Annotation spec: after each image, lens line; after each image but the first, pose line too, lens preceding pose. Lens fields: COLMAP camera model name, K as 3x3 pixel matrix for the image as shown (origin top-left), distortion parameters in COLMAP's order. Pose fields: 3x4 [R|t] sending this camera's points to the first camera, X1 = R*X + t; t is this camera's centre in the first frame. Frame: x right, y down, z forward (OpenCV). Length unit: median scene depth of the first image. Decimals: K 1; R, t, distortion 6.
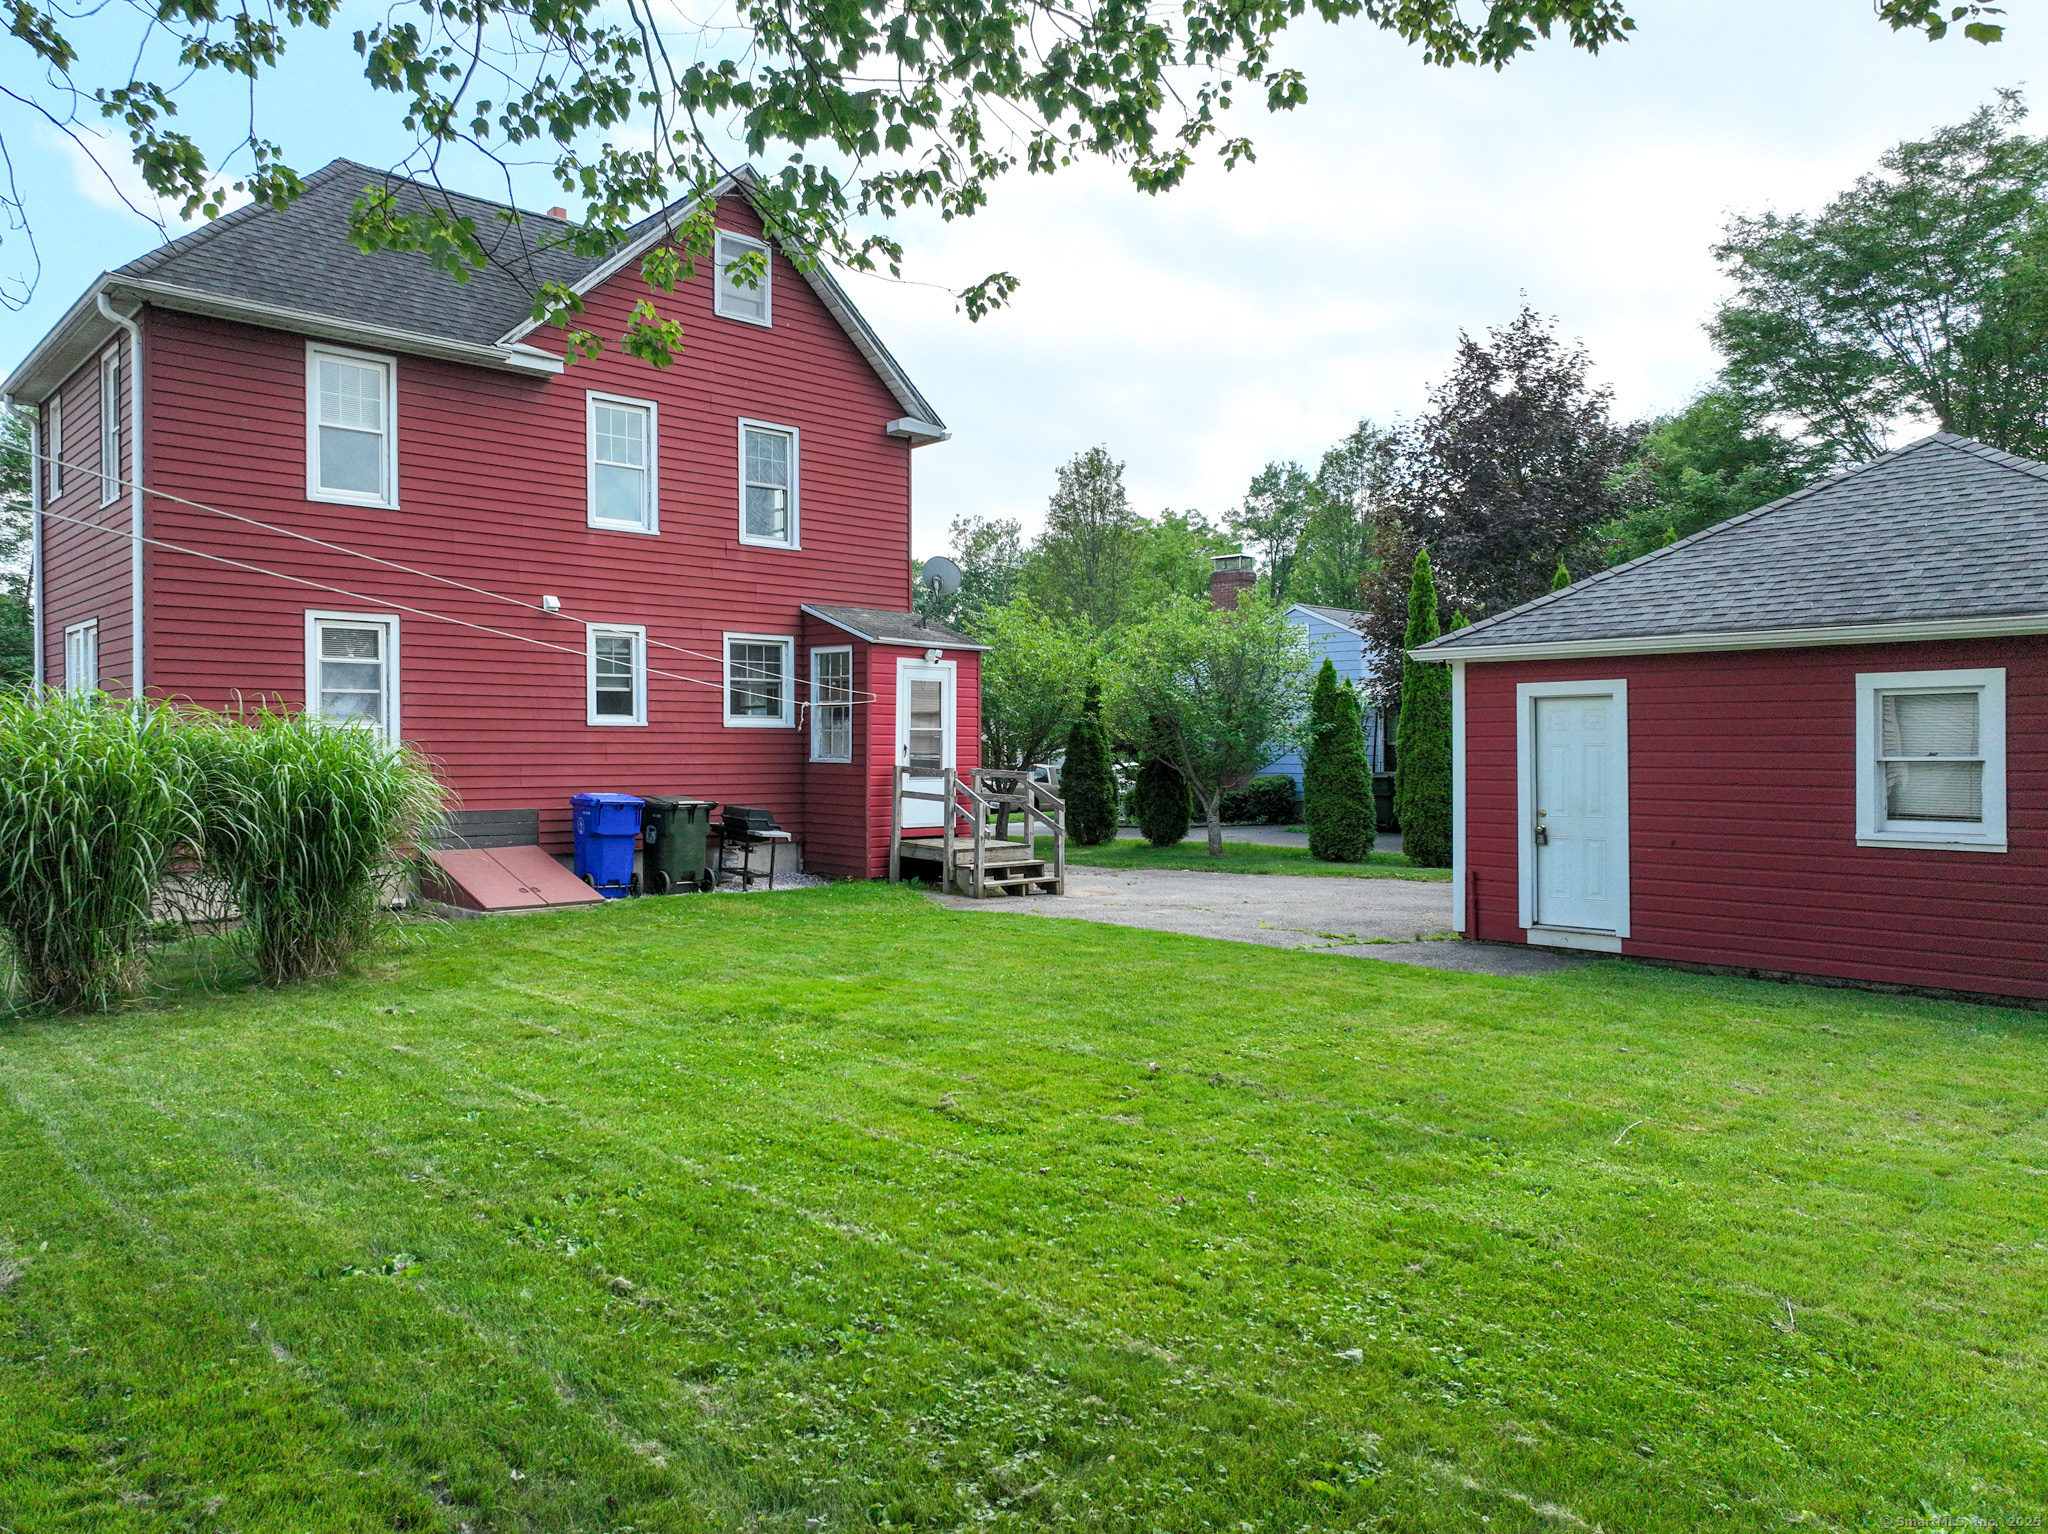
lens RADIAL K [[1443.4, 0, 1023.8], [0, 1443.4, 761.7], [0, 0, 1]] dist [0.005897, 0.004342]
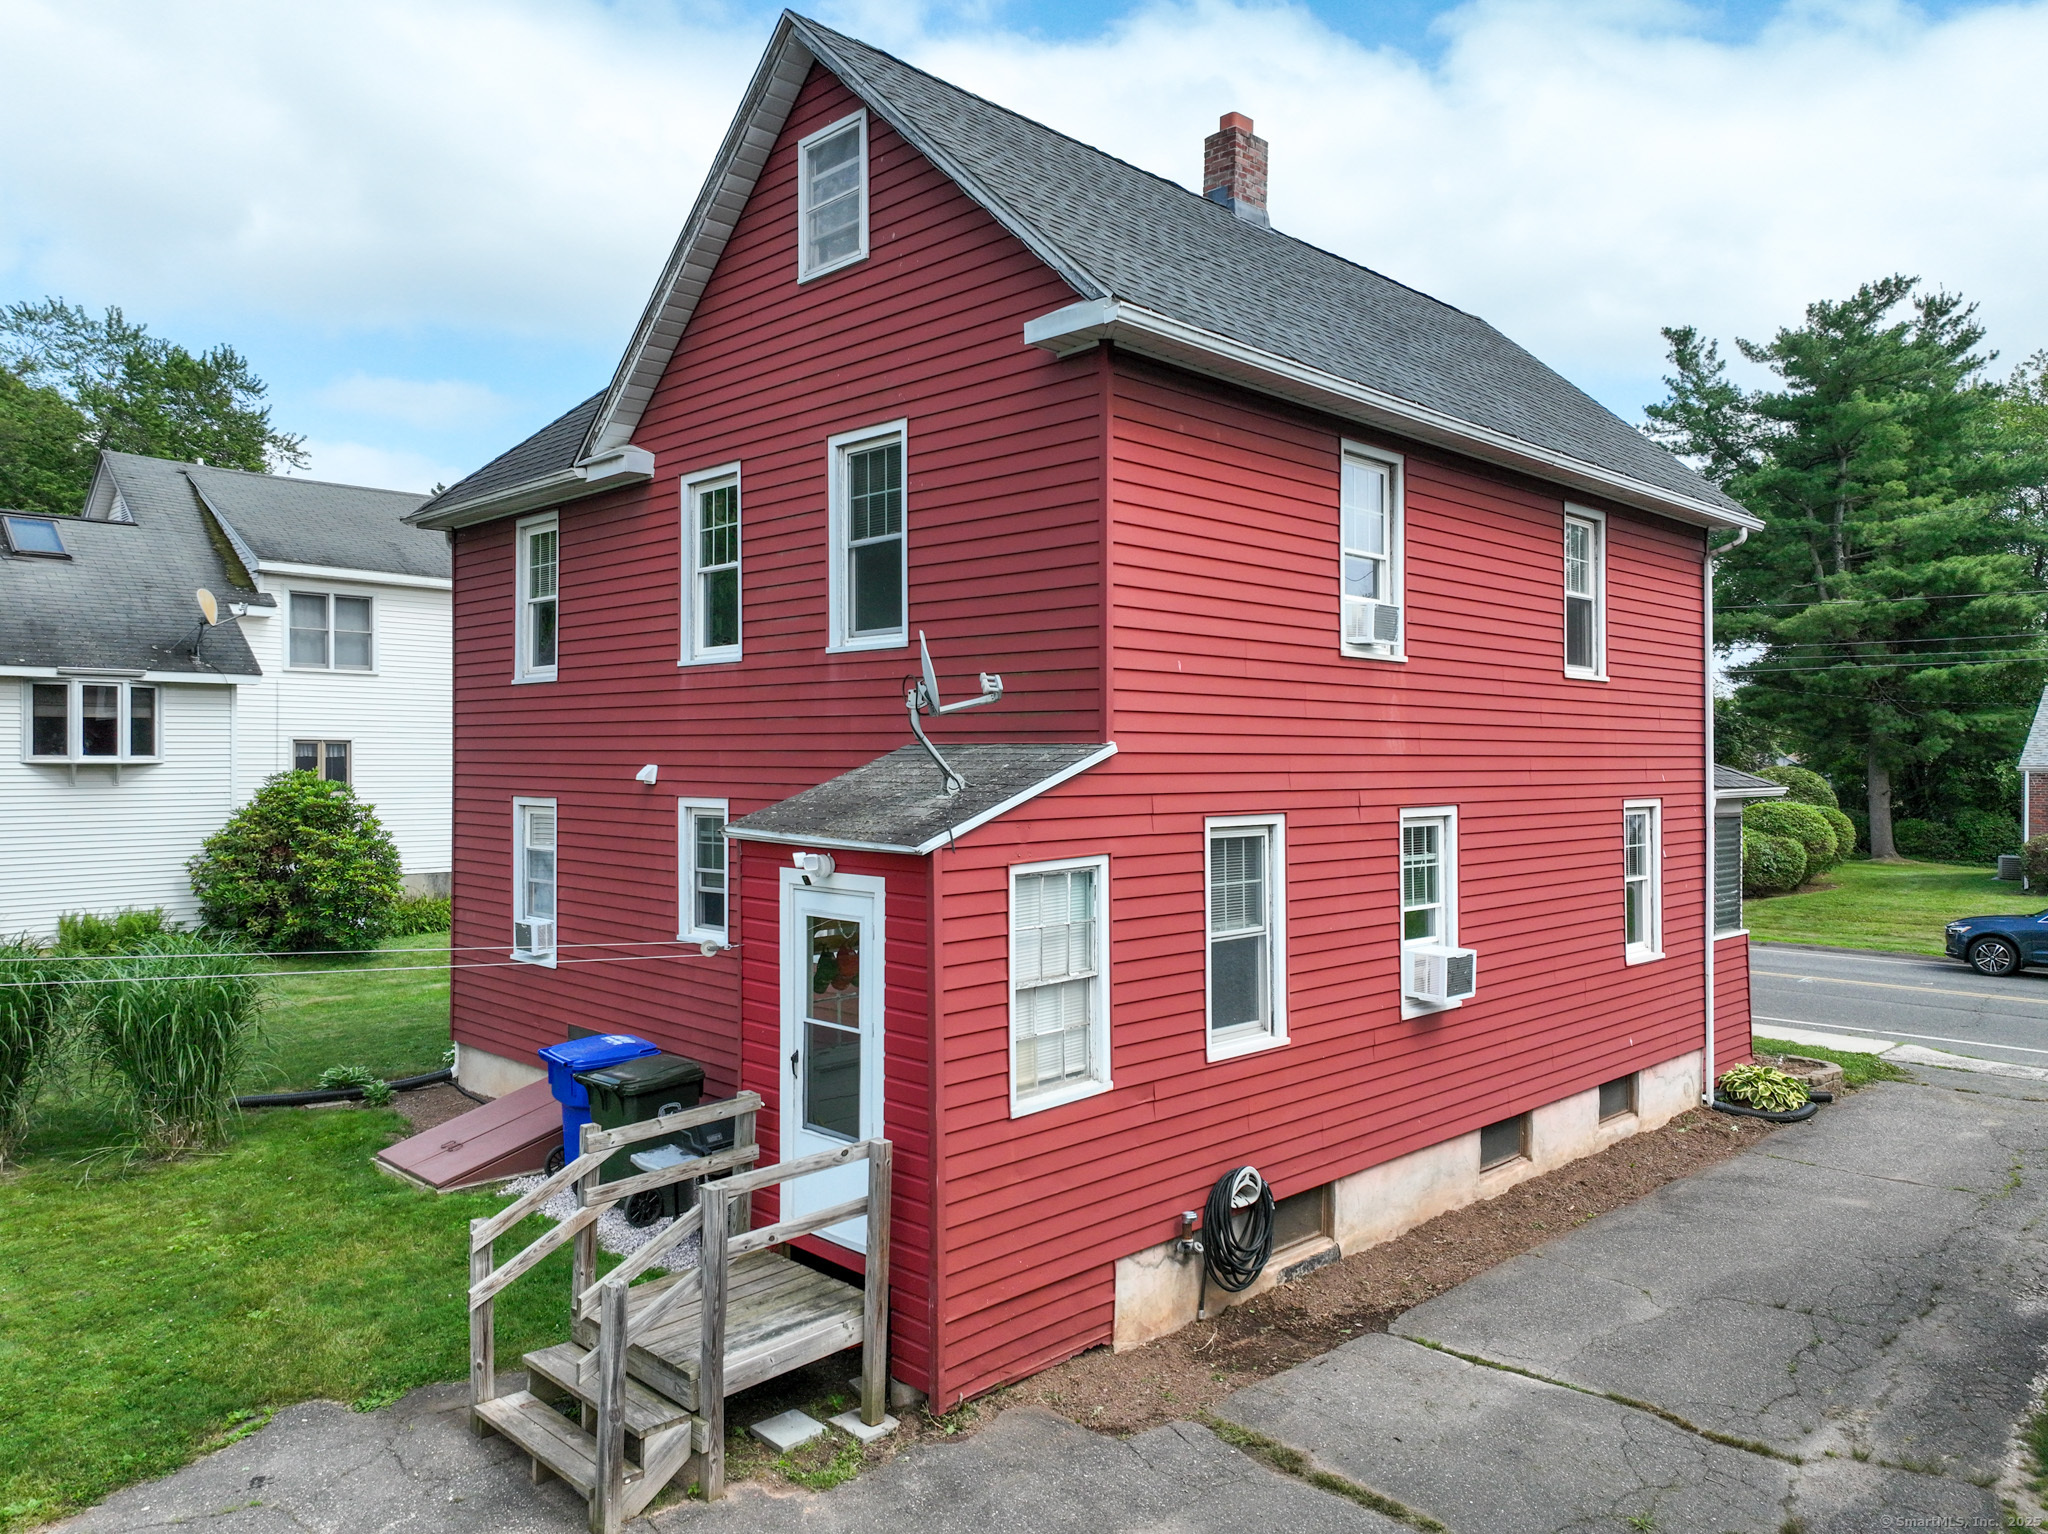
lens RADIAL K [[1443.4, 0, 1019.9], [0, 1443.4, 757.5], [0, 0, 1]] dist [0.005897, 0.004342]
pose [[0.028600, -0.001830, -0.999589, 0.388872], [-0.014776, 0.999888, -0.002253, -0.107045], [0.999482, 0.014834, 0.028570, 1.050725]]
